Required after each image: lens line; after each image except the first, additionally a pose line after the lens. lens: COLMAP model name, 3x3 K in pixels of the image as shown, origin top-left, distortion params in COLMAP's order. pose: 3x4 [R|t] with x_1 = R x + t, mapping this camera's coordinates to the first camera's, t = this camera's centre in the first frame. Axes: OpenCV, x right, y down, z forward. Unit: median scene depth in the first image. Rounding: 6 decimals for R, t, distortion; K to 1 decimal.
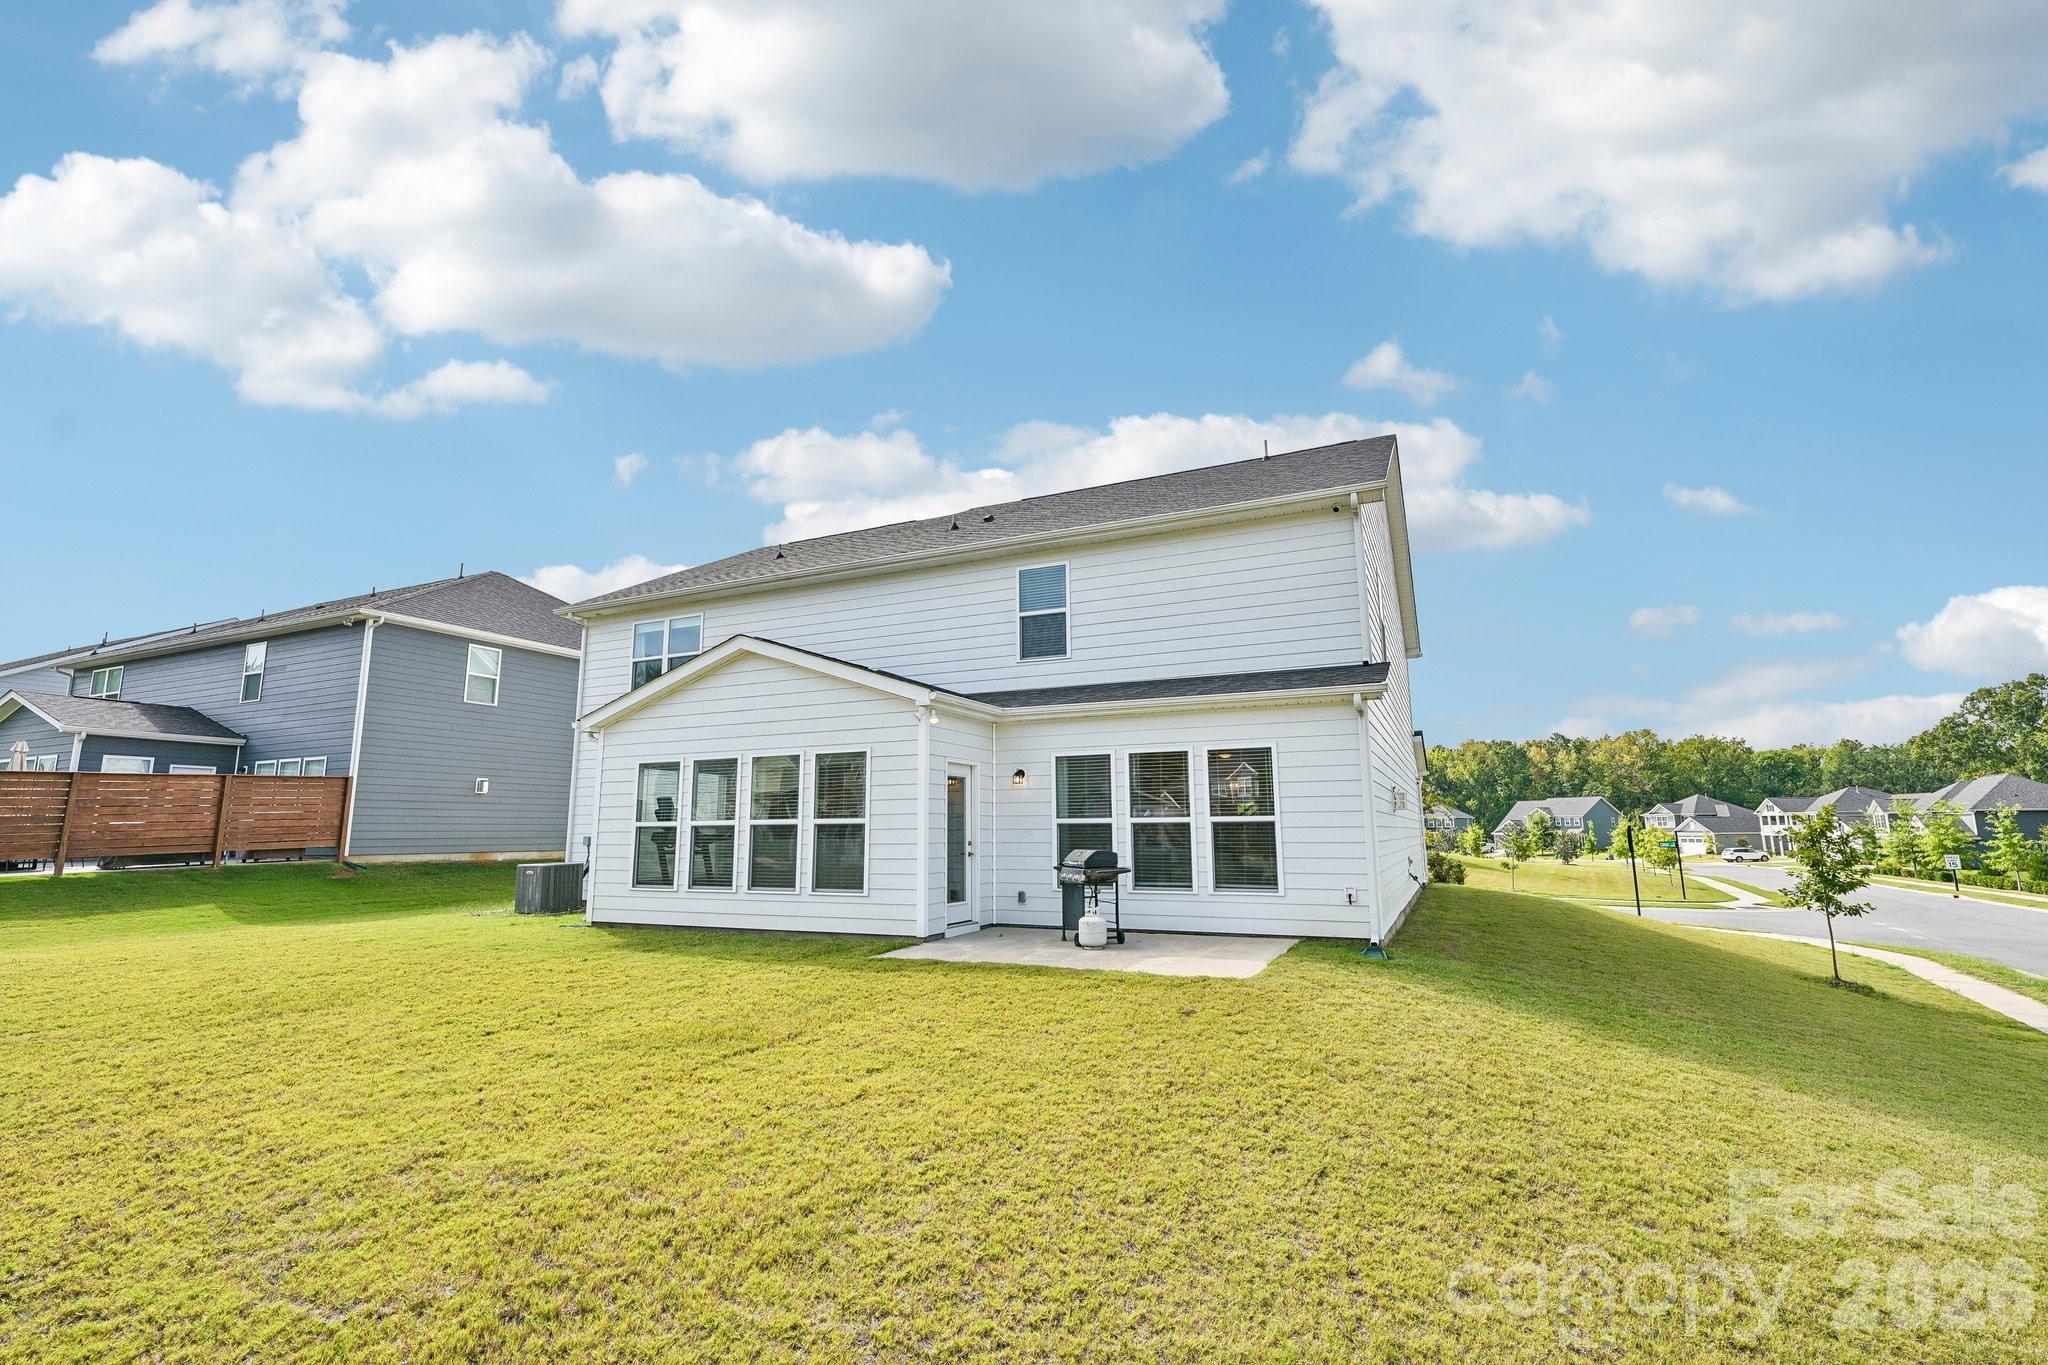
lens RADIAL K [[906.1, 0, 1033.2], [0, 906.1, 686.2], [0, 0, 1]] dist [-0.000346, 0.000414]
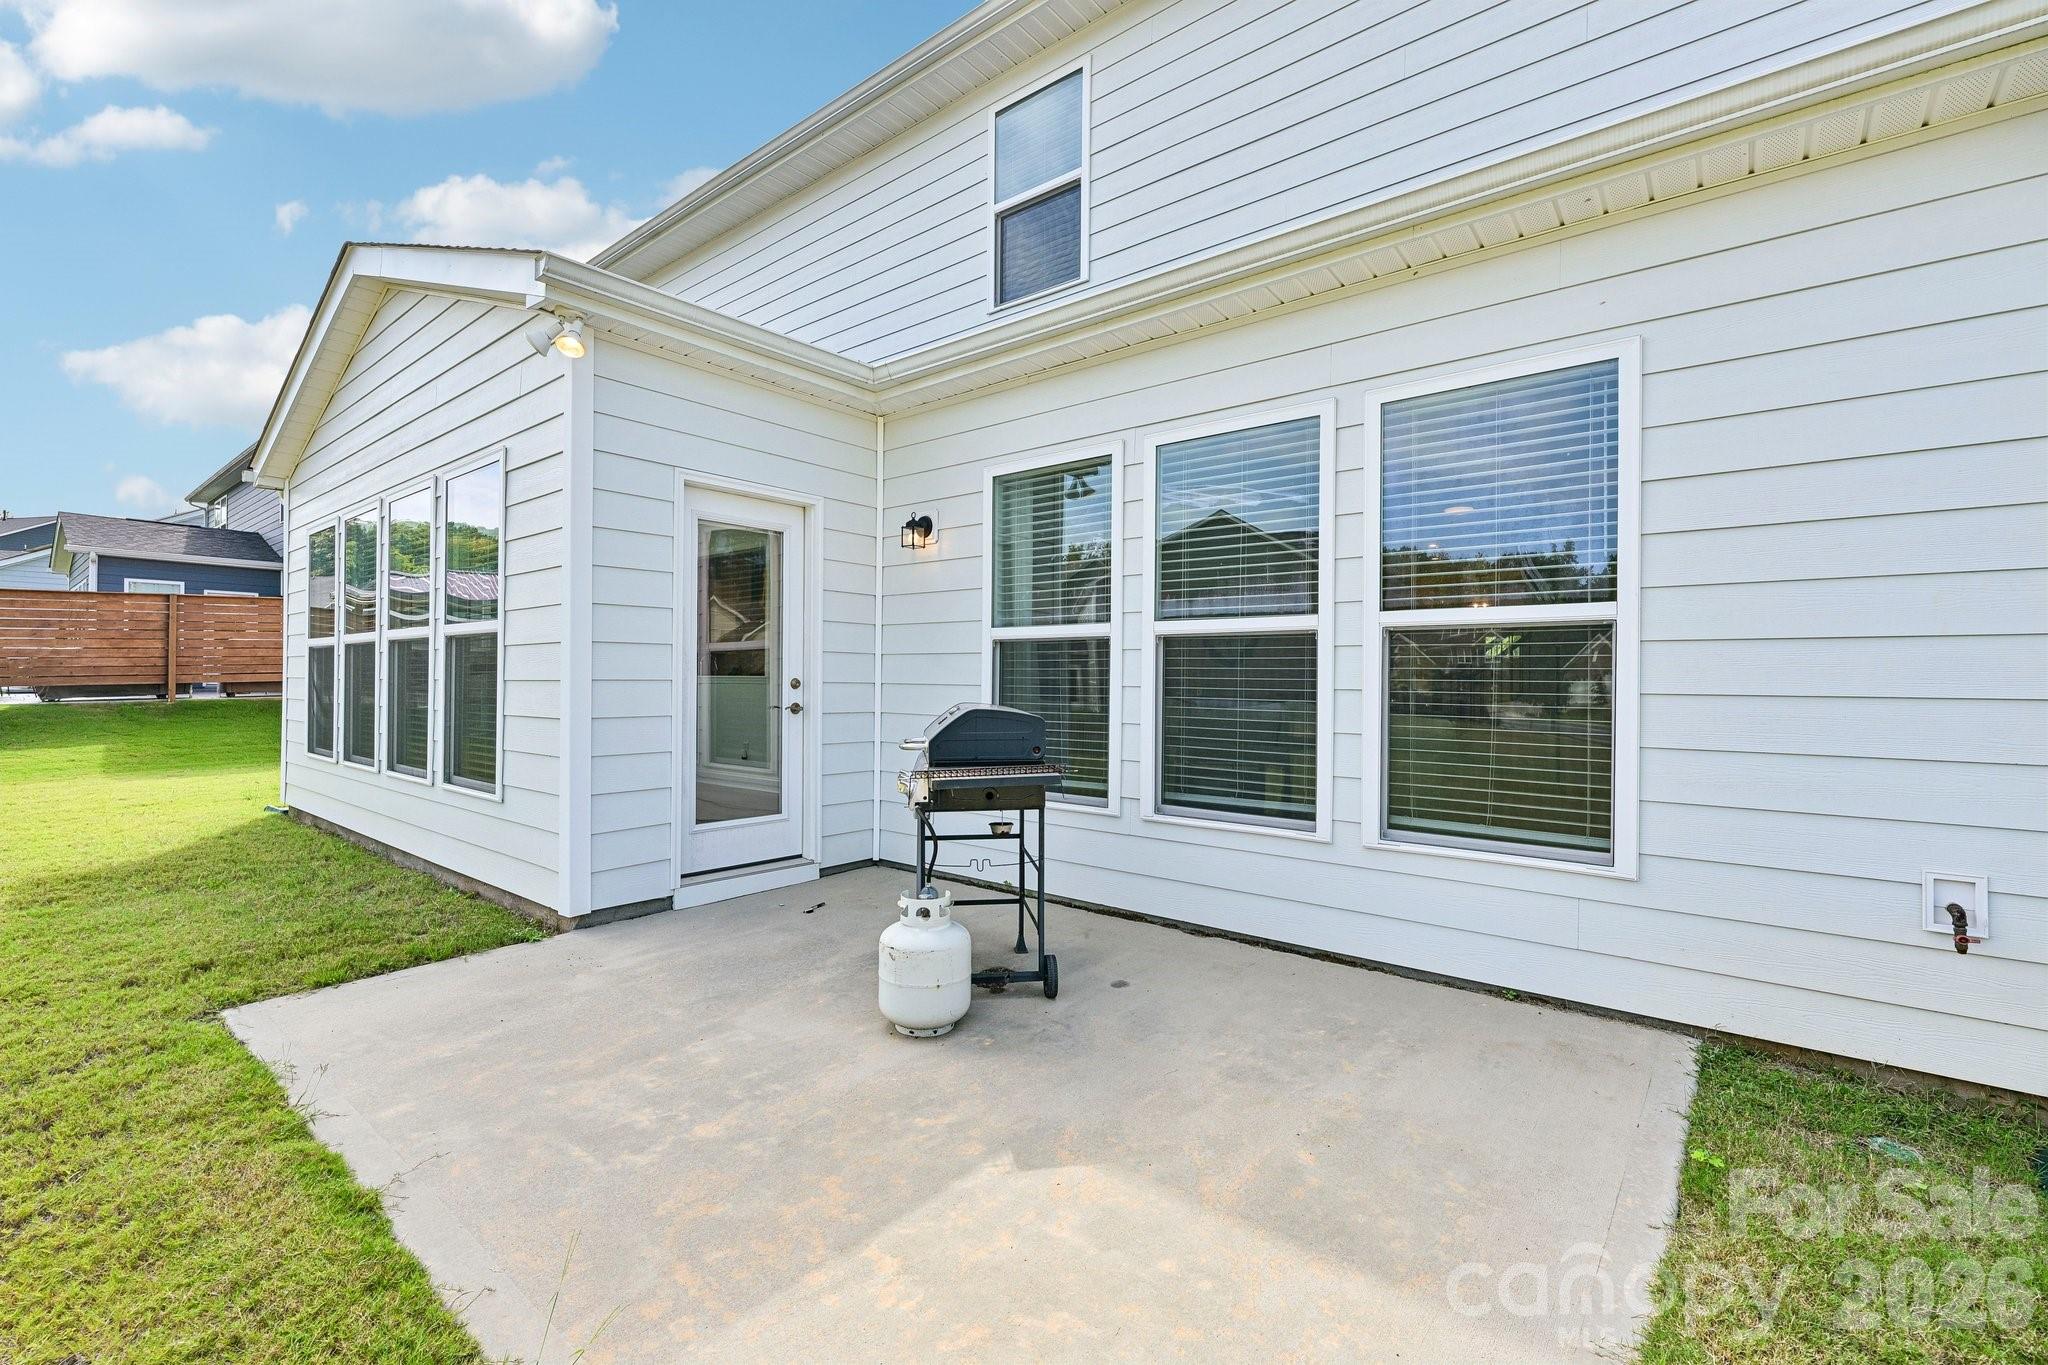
lens RADIAL K [[891.1, 0, 1030.9], [0, 891.1, 678.6], [0, 0, 1]] dist [-0.003827, -0.000222]
pose [[0.969409, 0.014466, -0.245023, 0.142213], [0.023908, 0.987949, 0.152920, 0.107979], [0.244283, -0.154101, 0.957381, 0.616098]]
